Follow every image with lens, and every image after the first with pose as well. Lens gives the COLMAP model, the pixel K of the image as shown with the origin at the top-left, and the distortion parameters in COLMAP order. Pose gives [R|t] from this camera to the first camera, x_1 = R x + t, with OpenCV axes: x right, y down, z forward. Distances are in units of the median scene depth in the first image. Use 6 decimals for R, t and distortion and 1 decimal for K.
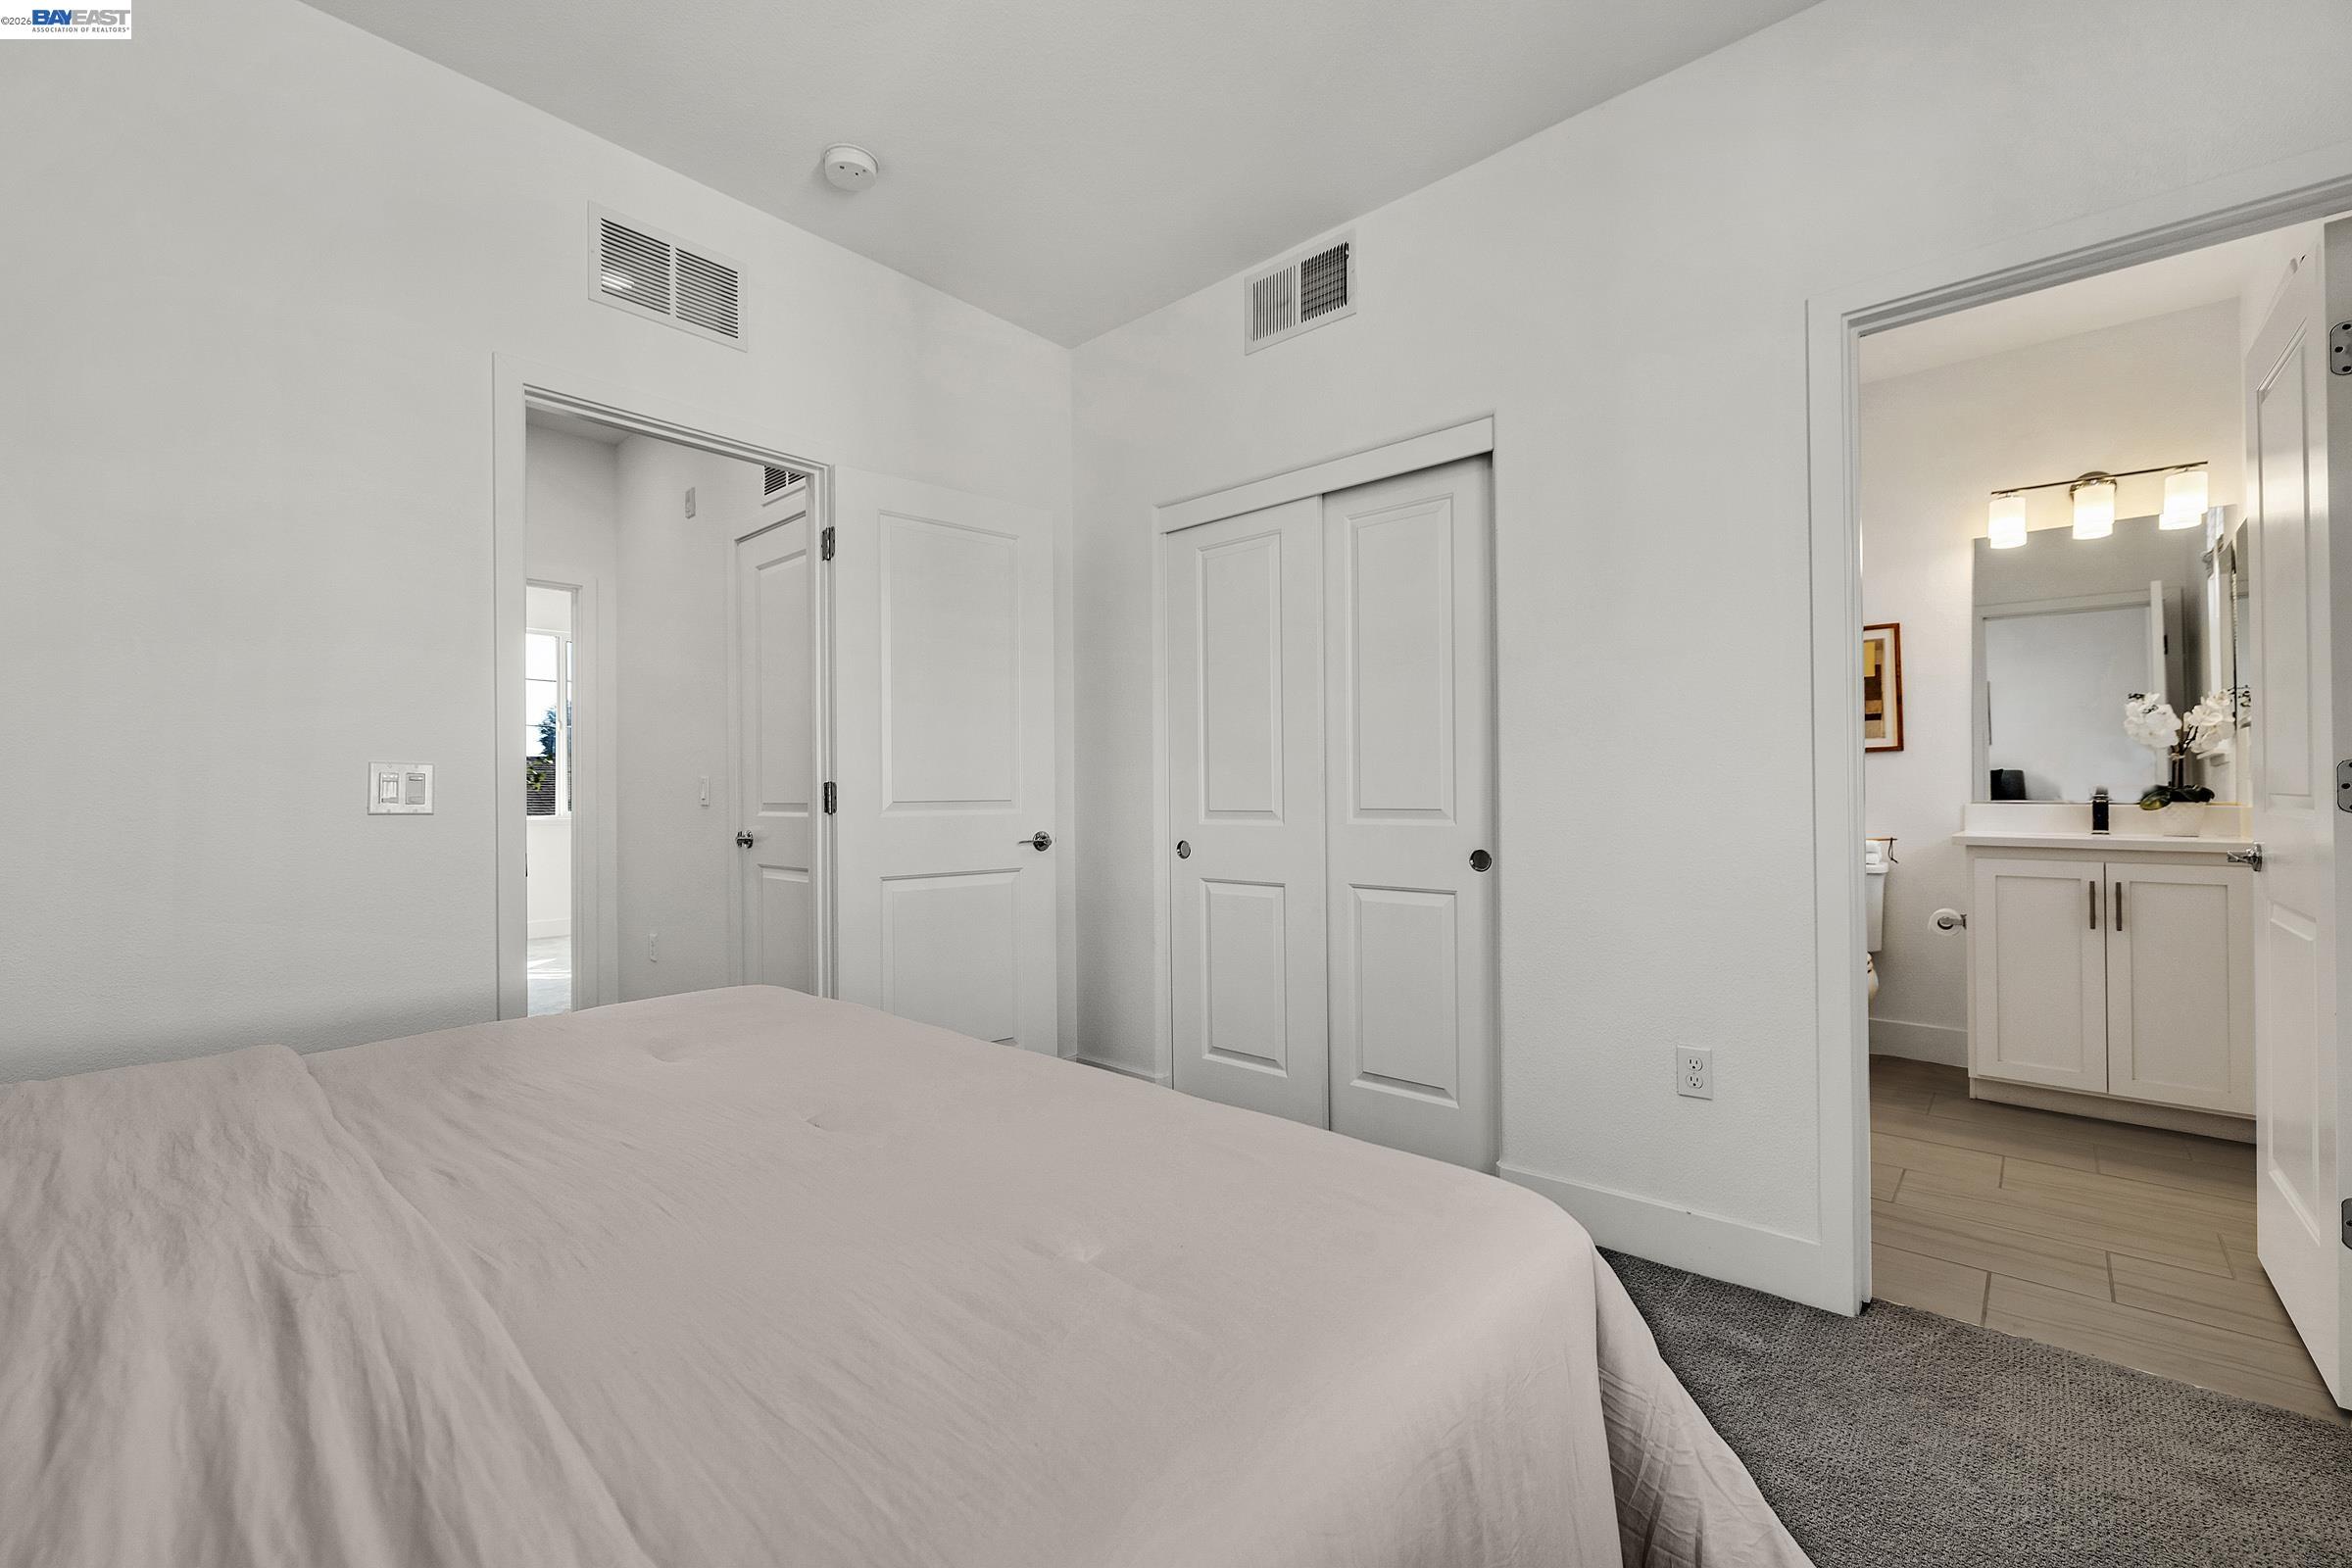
lens RADIAL K [[976.9, 0, 1171.6], [0, 976.9, 786.3], [0, 0, 1]] dist [0.000951, 0.000552]
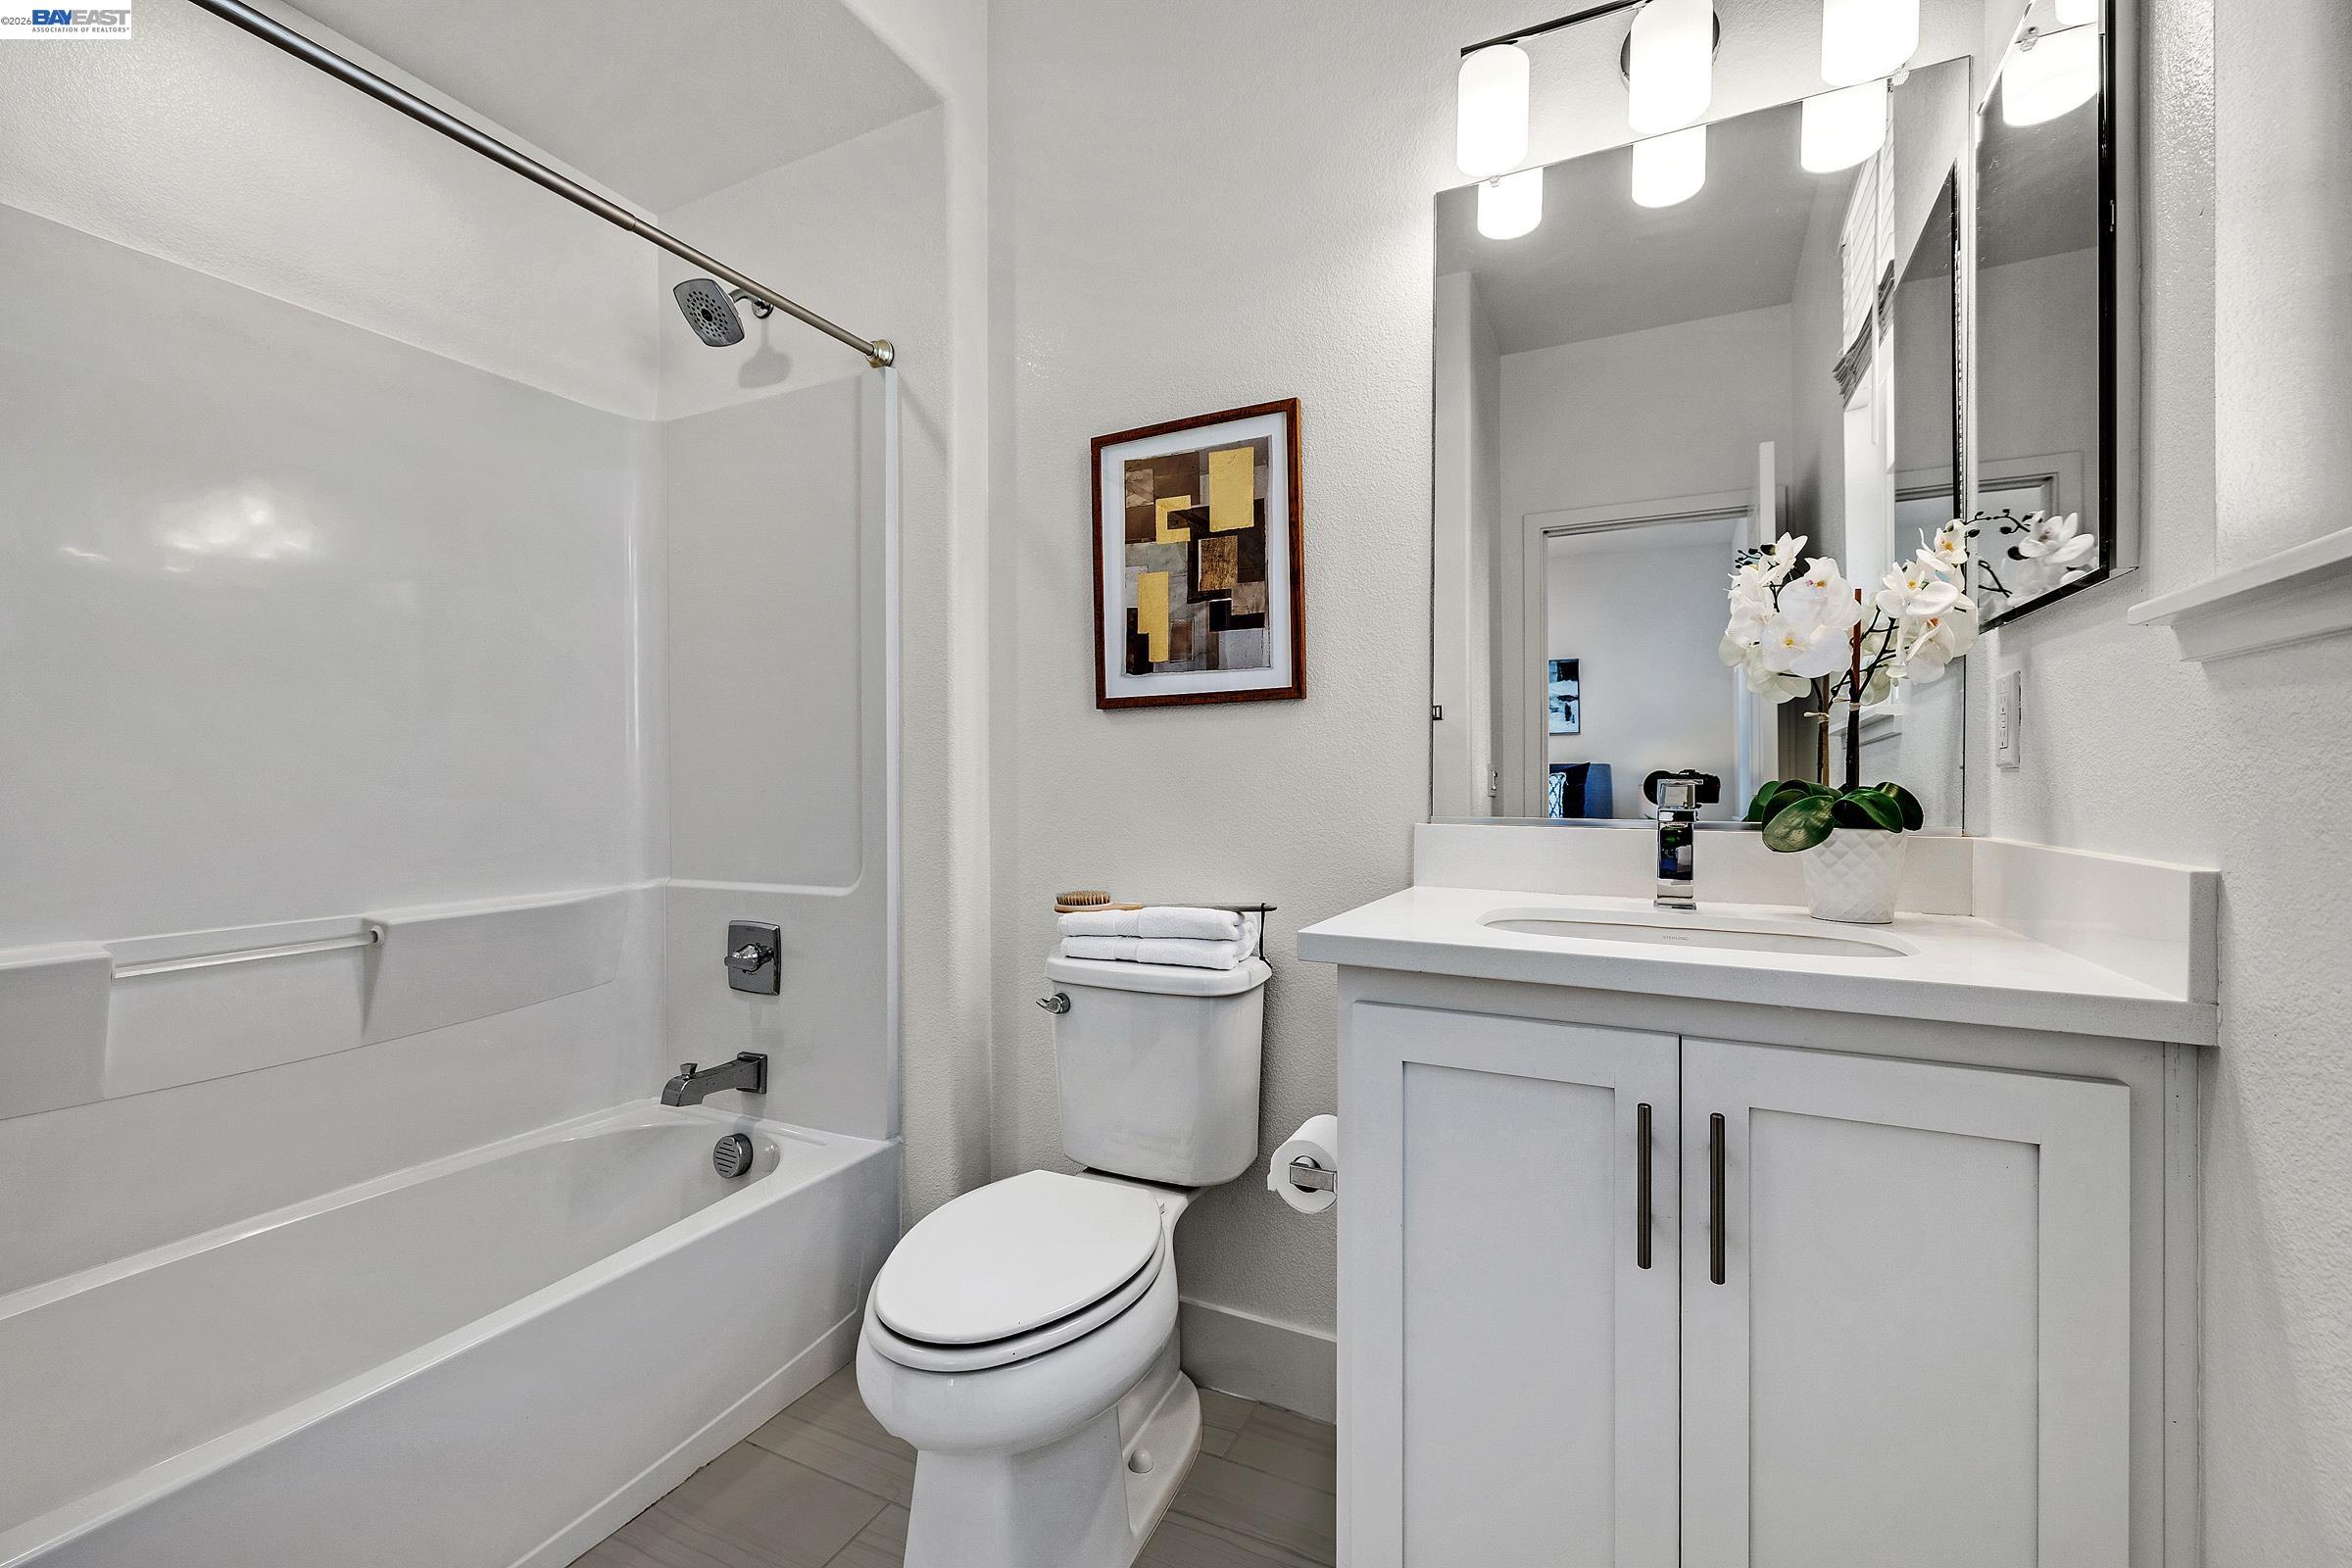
lens RADIAL K [[976.9, 0, 1180.2], [0, 976.9, 784.2], [0, 0, 1]] dist [0.000951, 0.000552]
pose [[0.960568, 0.010222, 0.277859, 0.624073], [-0.010487, 0.999945, -0.000532, 0.001787], [-0.277849, -0.002403, 0.960622, 0.651988]]
